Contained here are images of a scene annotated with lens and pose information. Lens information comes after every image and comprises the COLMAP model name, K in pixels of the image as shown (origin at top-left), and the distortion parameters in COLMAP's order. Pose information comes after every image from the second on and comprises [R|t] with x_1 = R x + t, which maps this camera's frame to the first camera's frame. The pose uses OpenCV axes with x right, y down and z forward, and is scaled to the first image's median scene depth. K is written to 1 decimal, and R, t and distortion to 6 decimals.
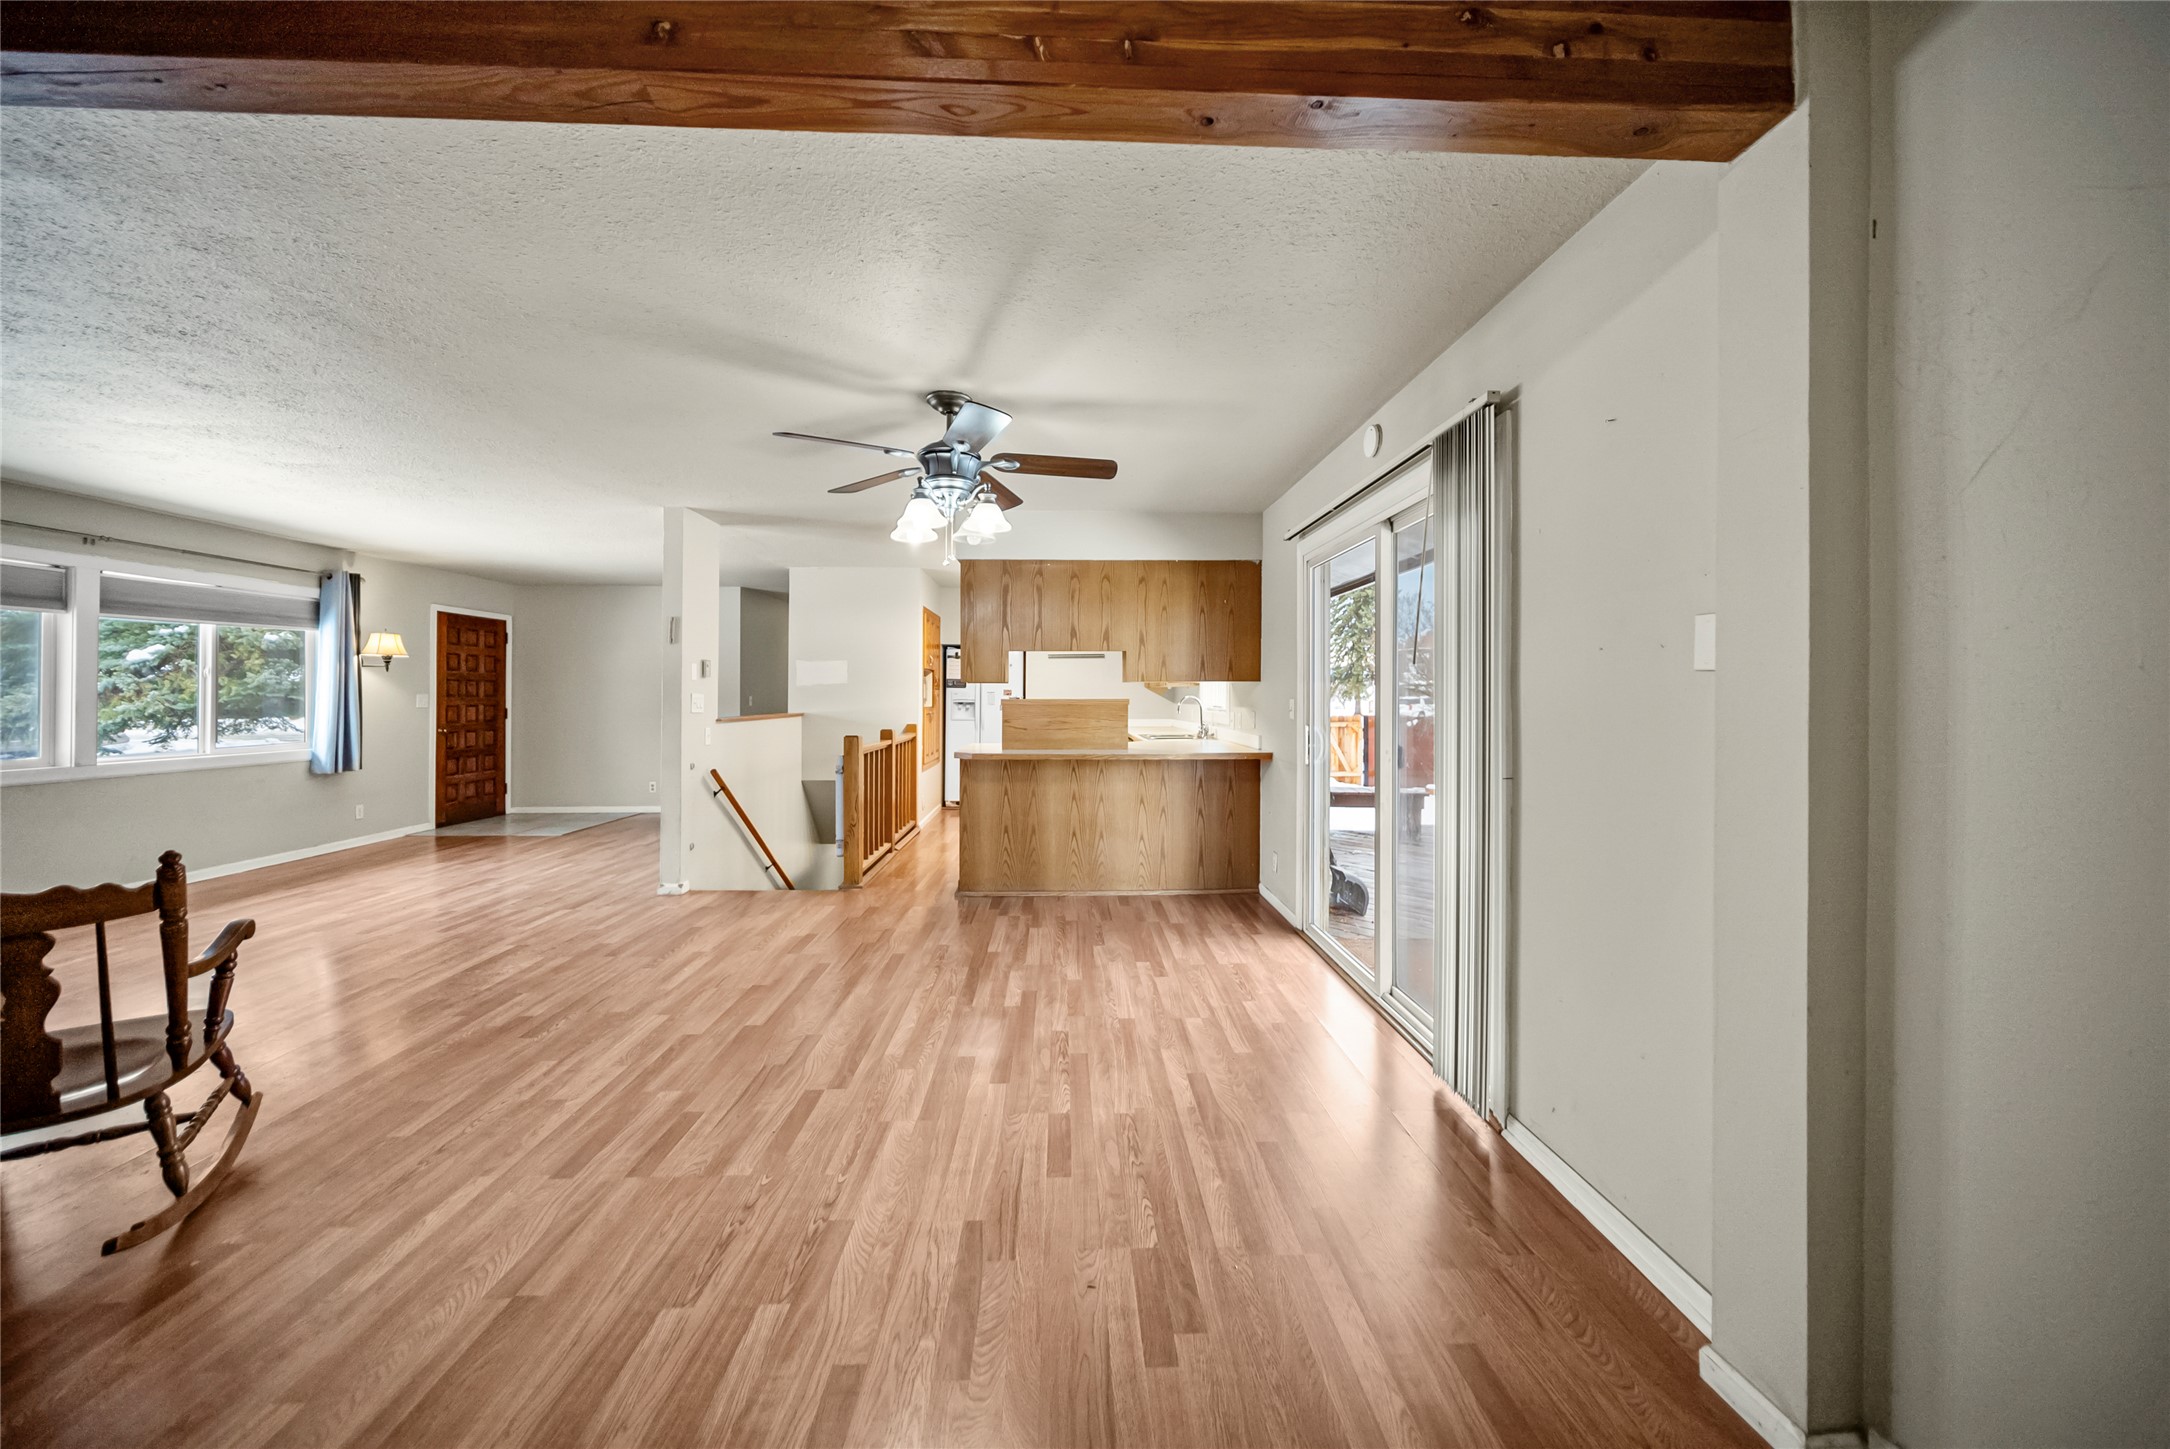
lens RADIAL K [[772.6, 0, 1086.4], [0, 772.6, 694.3], [0, 0, 1]] dist [-0.002032, -0.000452]
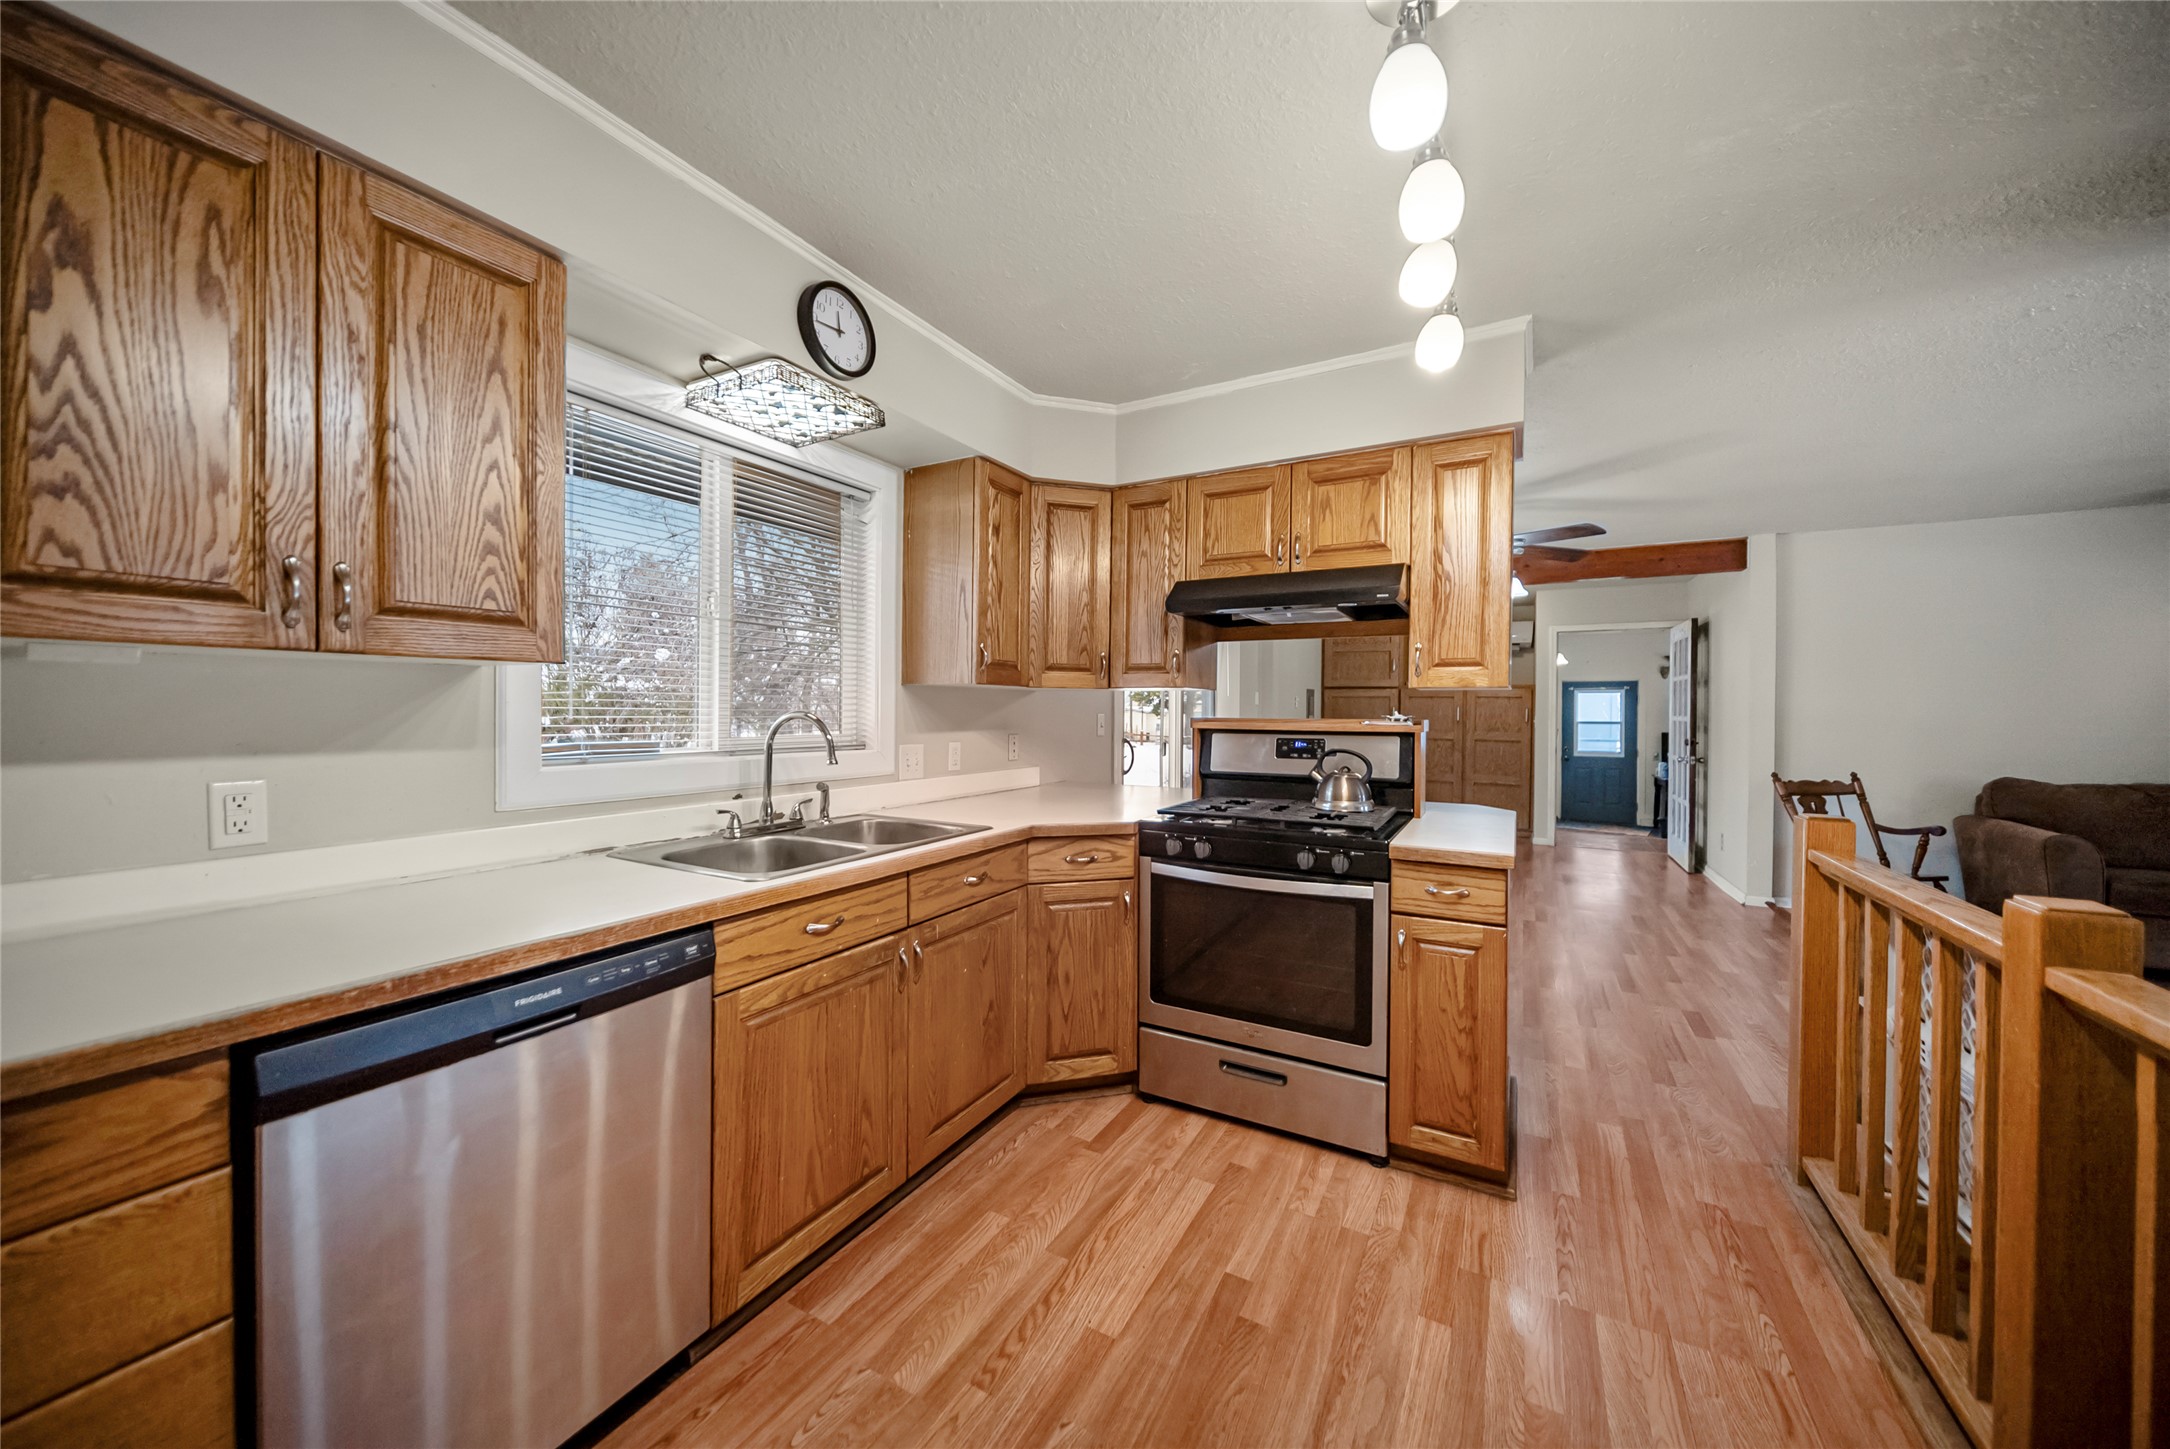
lens RADIAL K [[772.6, 0, 1085.5], [0, 772.6, 721.4], [0, 0, 1]] dist [-0.002032, -0.000452]
pose [[-0.853474, -0.014557, 0.520932, -0.214076], [-0.008008, 0.999858, 0.014819, 0.002280], [-0.521074, 0.008476, -0.853469, 1.812507]]
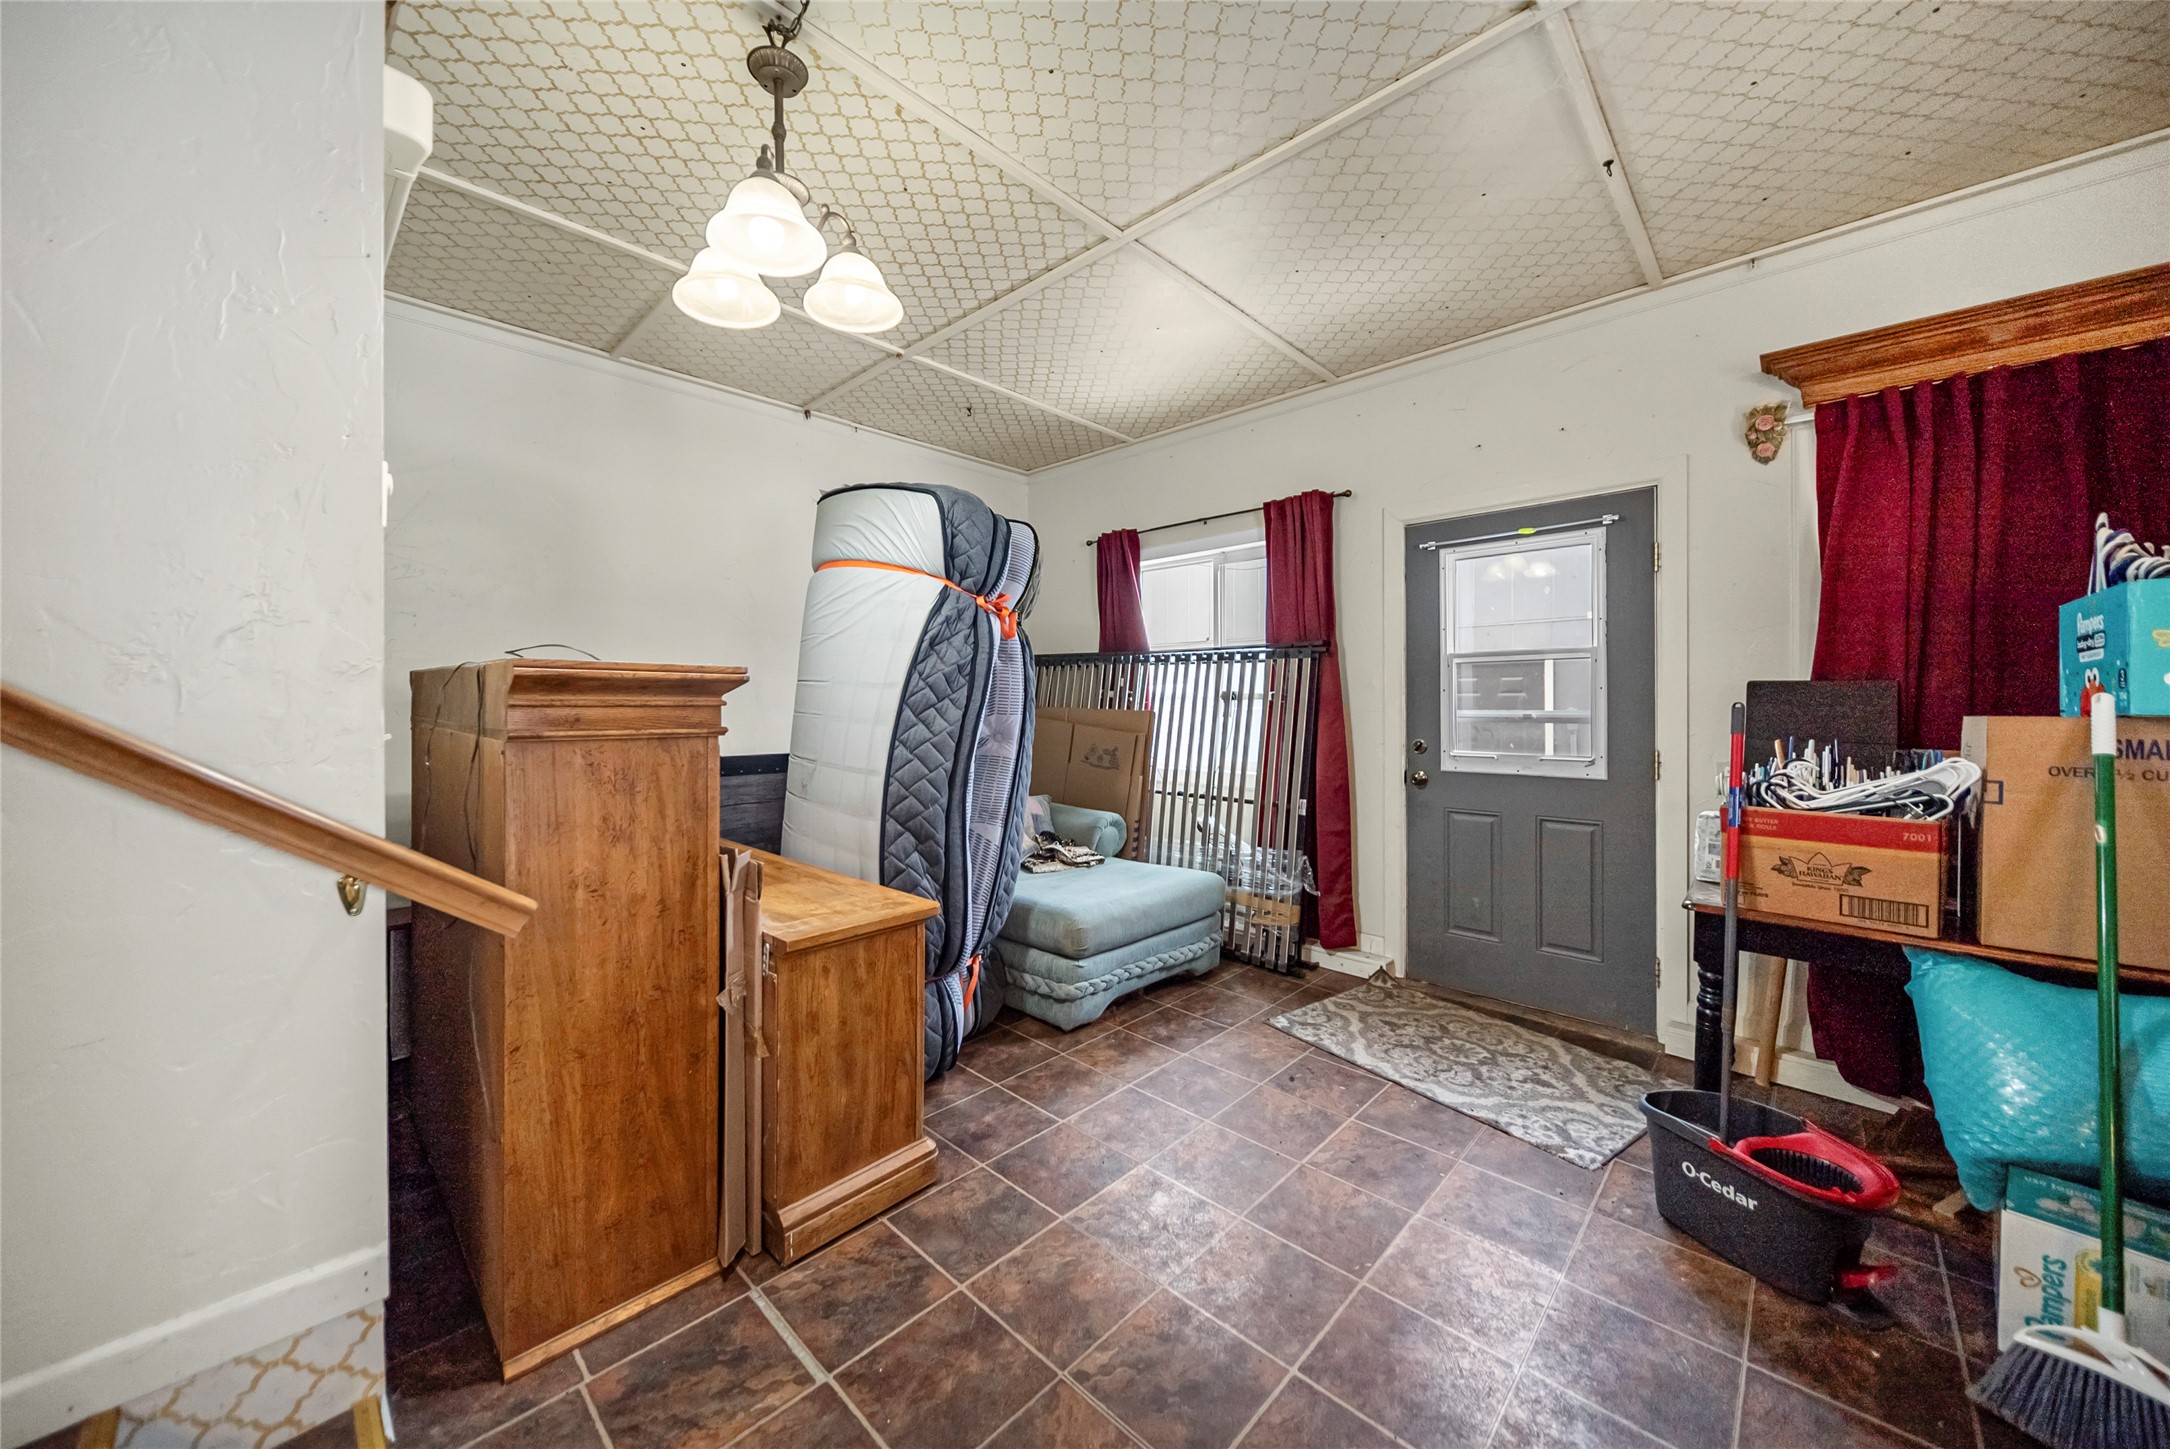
lens RADIAL K [[772.6, 0, 1084.3], [0, 772.6, 701.5], [0, 0, 1]] dist [-0.002032, -0.000452]
pose [[-0.705663, -0.002391, 0.708543, -0.560029], [-0.000661, 0.999996, 0.002716, 0.074356], [-0.708547, 0.001448, -0.705662, -0.447320]]
